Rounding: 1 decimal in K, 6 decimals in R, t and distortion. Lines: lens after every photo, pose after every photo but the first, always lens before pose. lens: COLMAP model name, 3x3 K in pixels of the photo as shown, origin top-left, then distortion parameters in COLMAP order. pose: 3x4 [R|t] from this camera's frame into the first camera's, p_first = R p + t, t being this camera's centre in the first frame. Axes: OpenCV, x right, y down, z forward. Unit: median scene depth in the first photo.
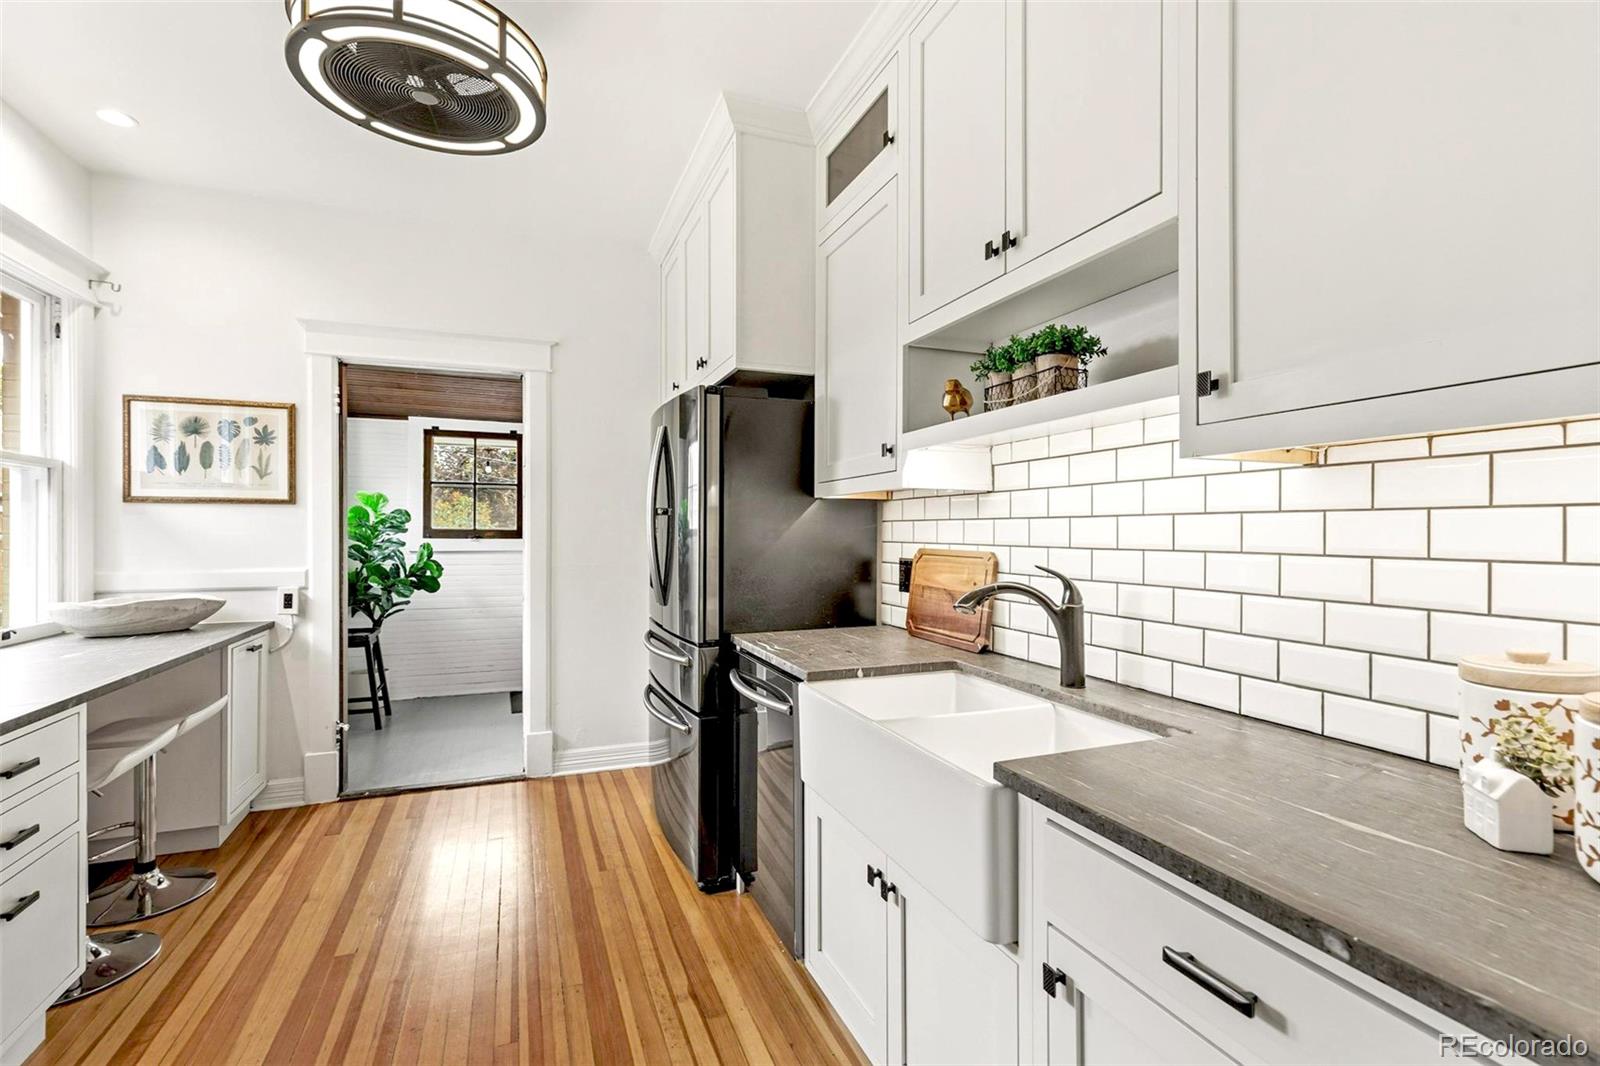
lens RADIAL K [[727.2, 0, 803.7], [0, 727.2, 529.1], [0, 0, 1]] dist [0.001375, -0.000304]
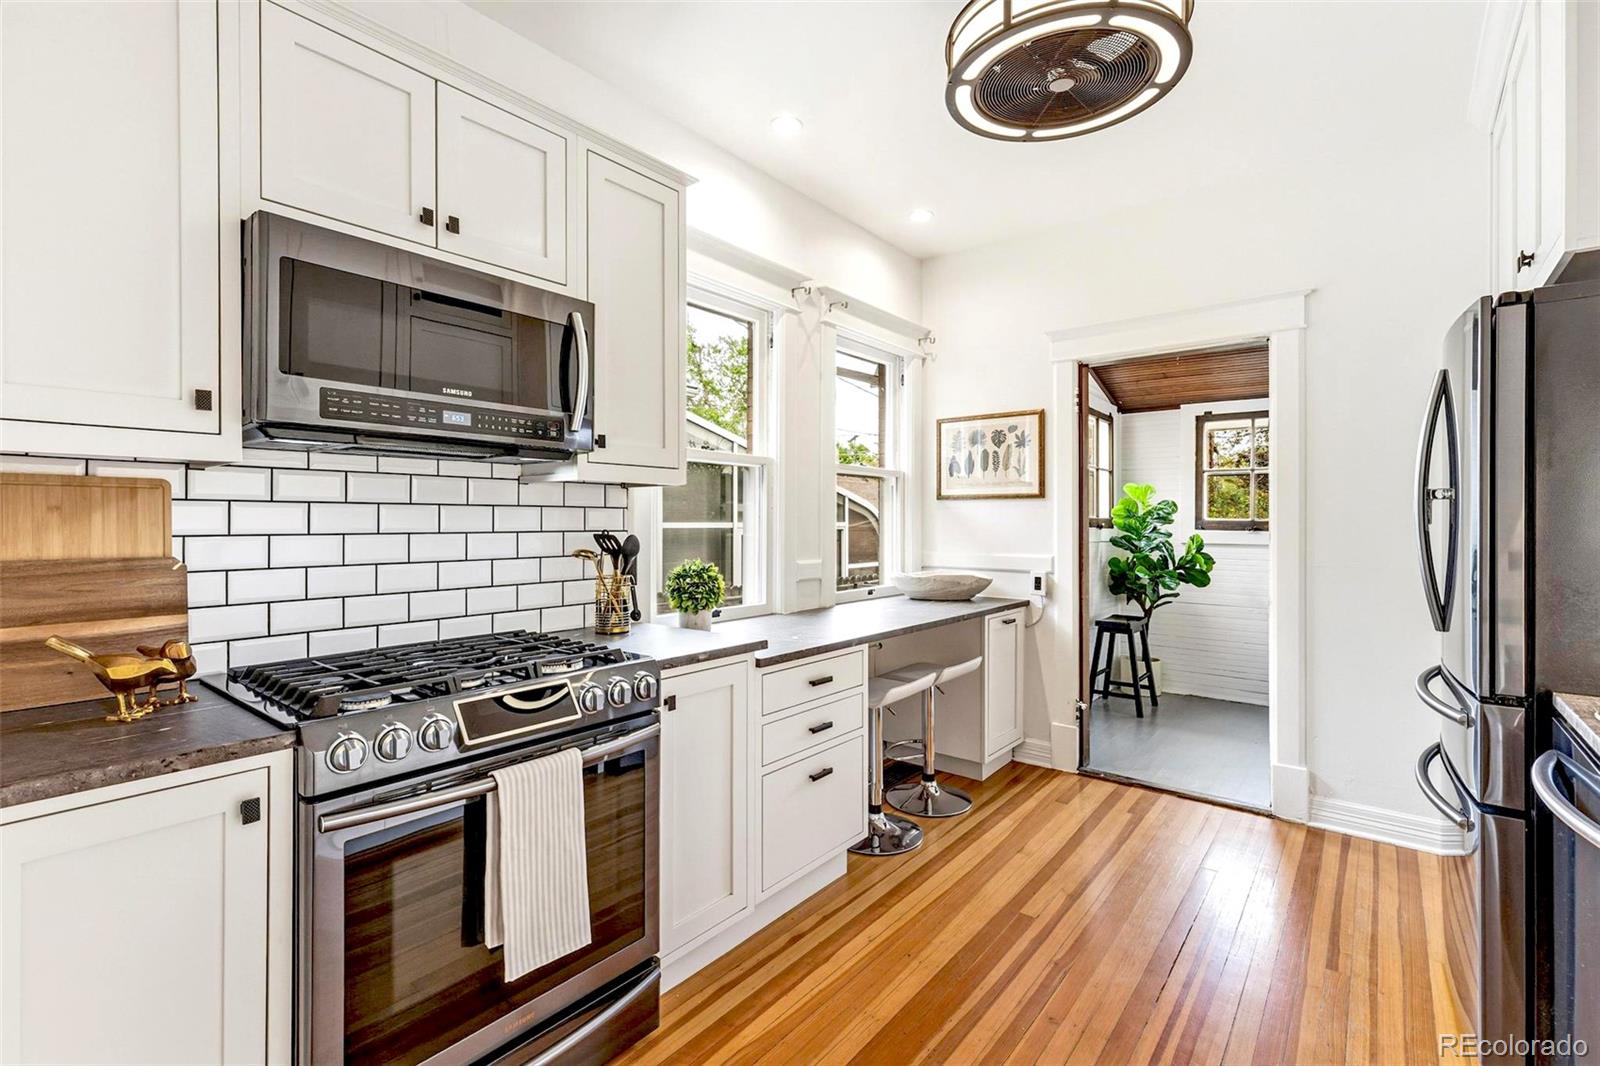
lens RADIAL K [[728.3, 0, 796.3], [0, 728.3, 517.4], [0, 0, 1]] dist [0.006779, -0.000921]
pose [[0.489909, -0.003697, -0.871766, 0.099310], [-0.000083, 0.999991, -0.004288, 0.000765], [0.871773, 0.002173, 0.489904, 0.116108]]
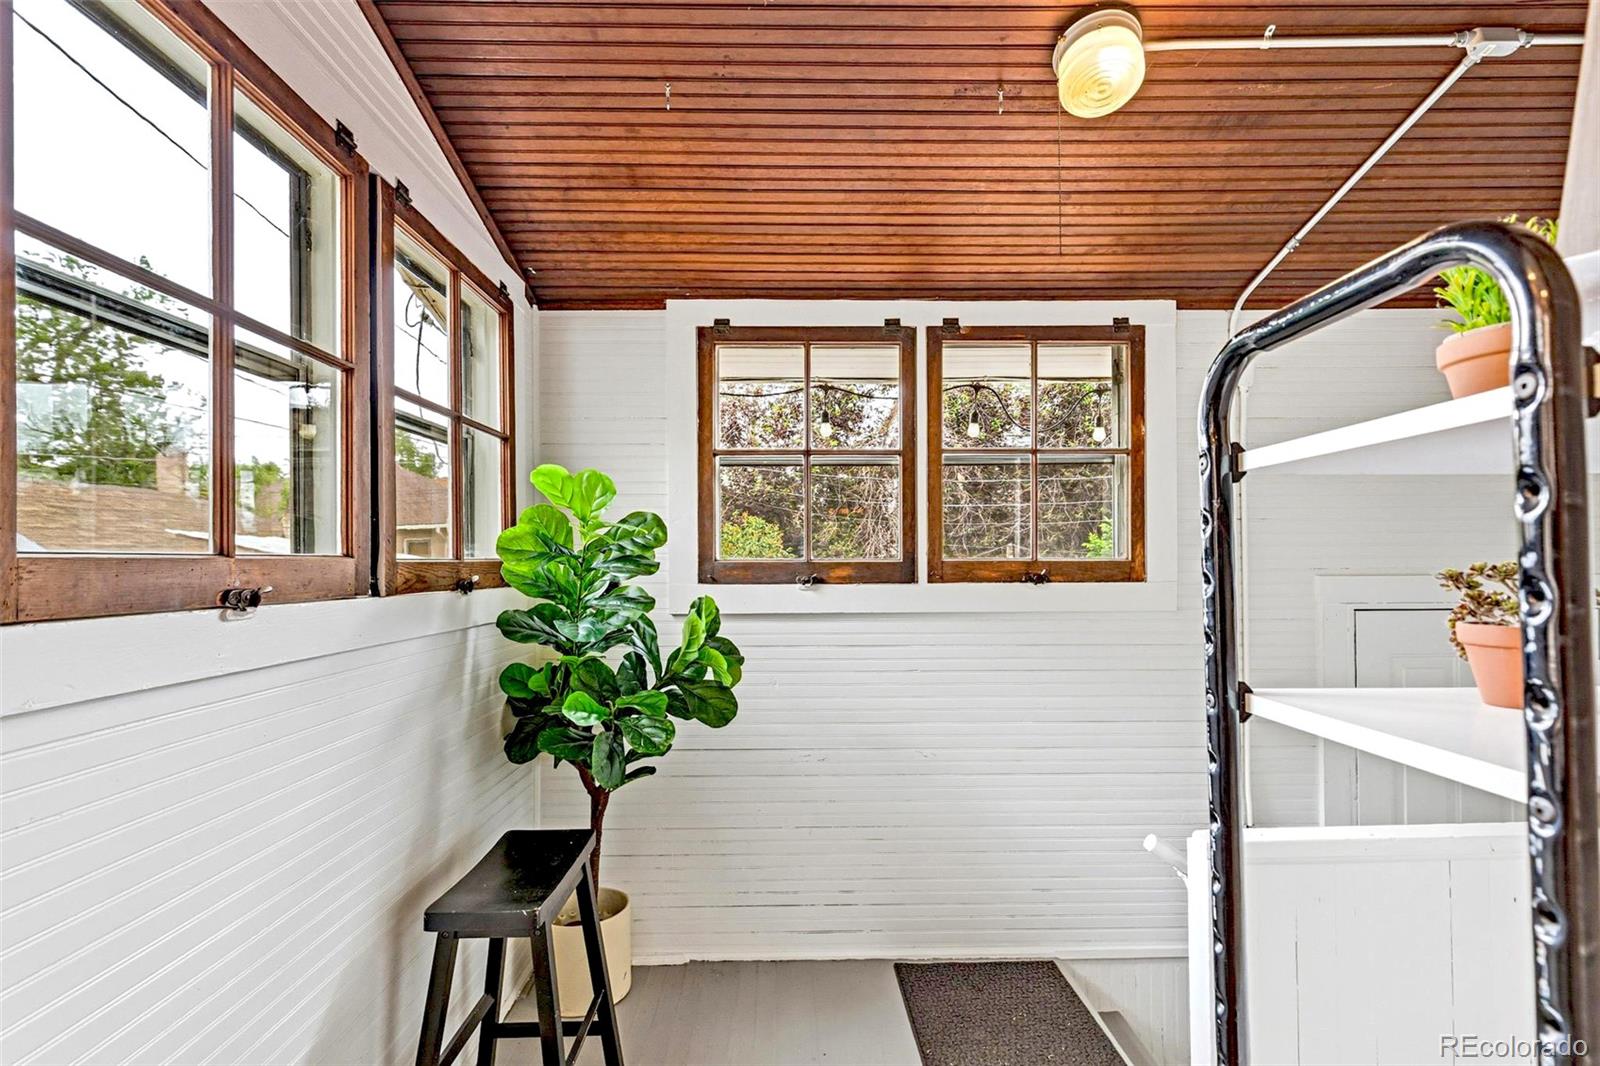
lens RADIAL K [[682.8, 0, 793.6], [0, 682.8, 555.9], [0, 0, 1]] dist [0.001044, -0.000037]
pose [[0.935516, -0.008104, -0.353190, -0.555400], [0.009583, 0.999951, 0.002438, -0.007083], [0.353153, -0.005665, 0.935548, 1.087364]]
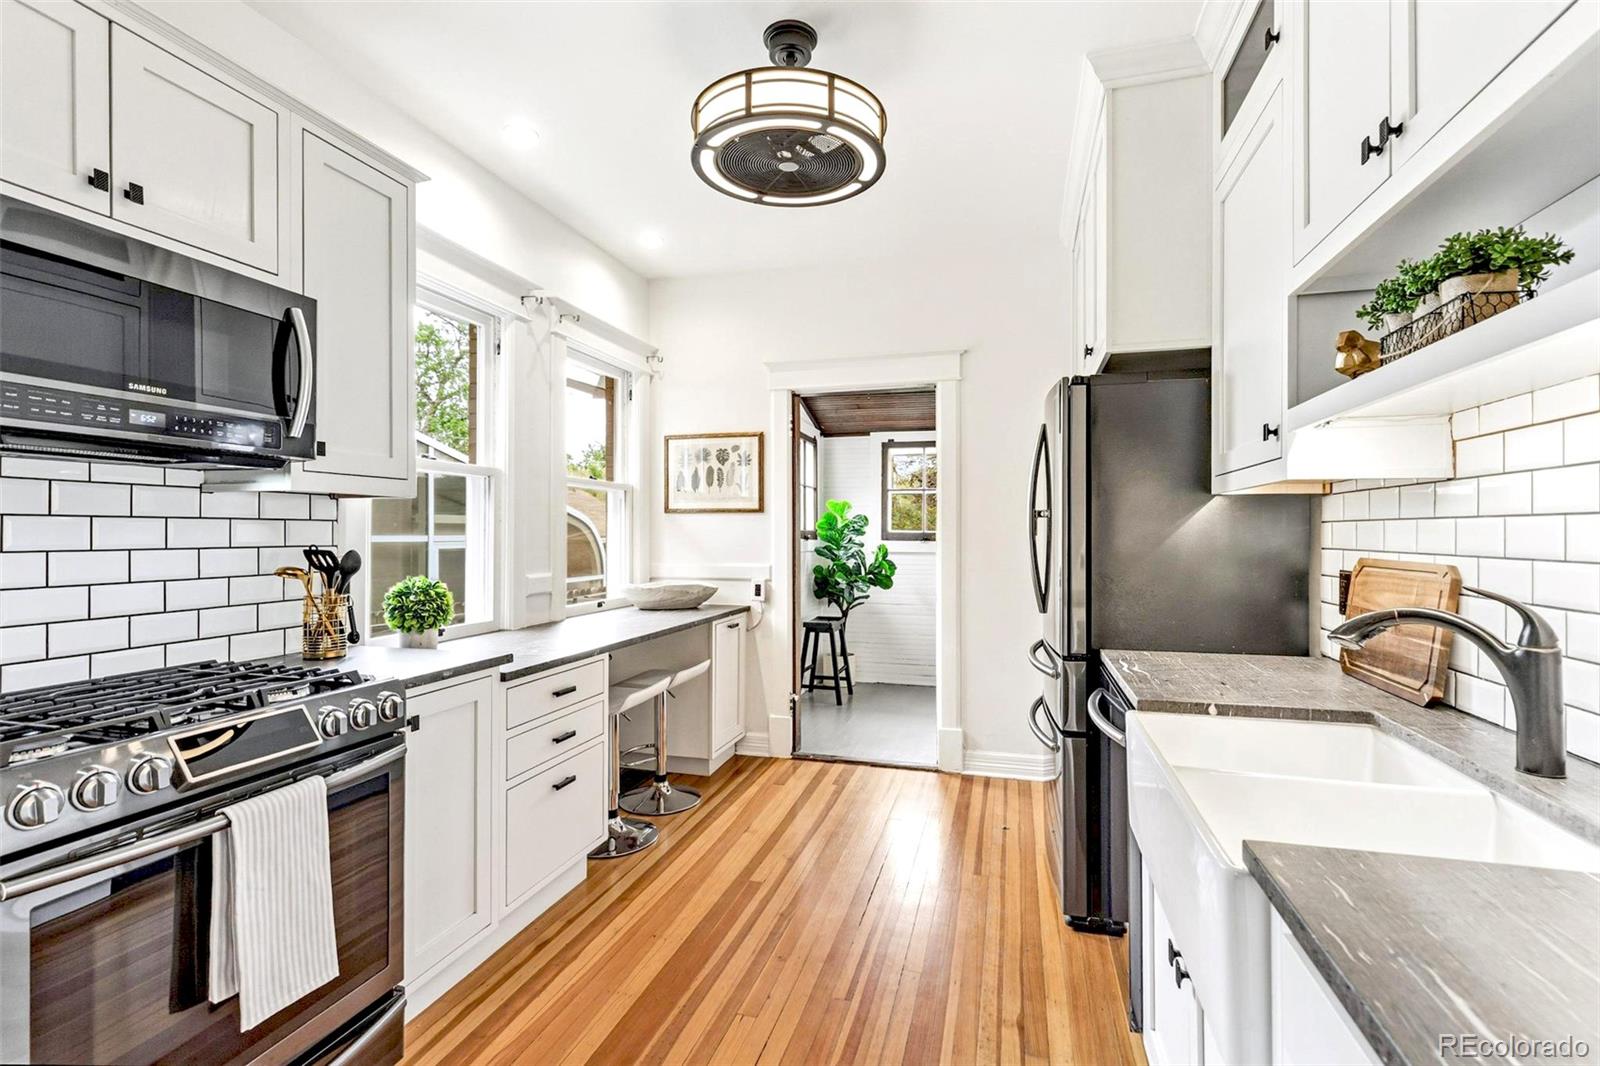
lens RADIAL K [[745.1, 0, 808.6], [0, 745.1, 526.2], [0, 0, 1]] dist [0.001421, -0.000526]
pose [[0.795633, -0.006024, -0.605749, 0.136729], [0.001774, 0.999969, -0.007614, -0.000968], [0.605777, 0.004983, 0.795619, 0.036918]]
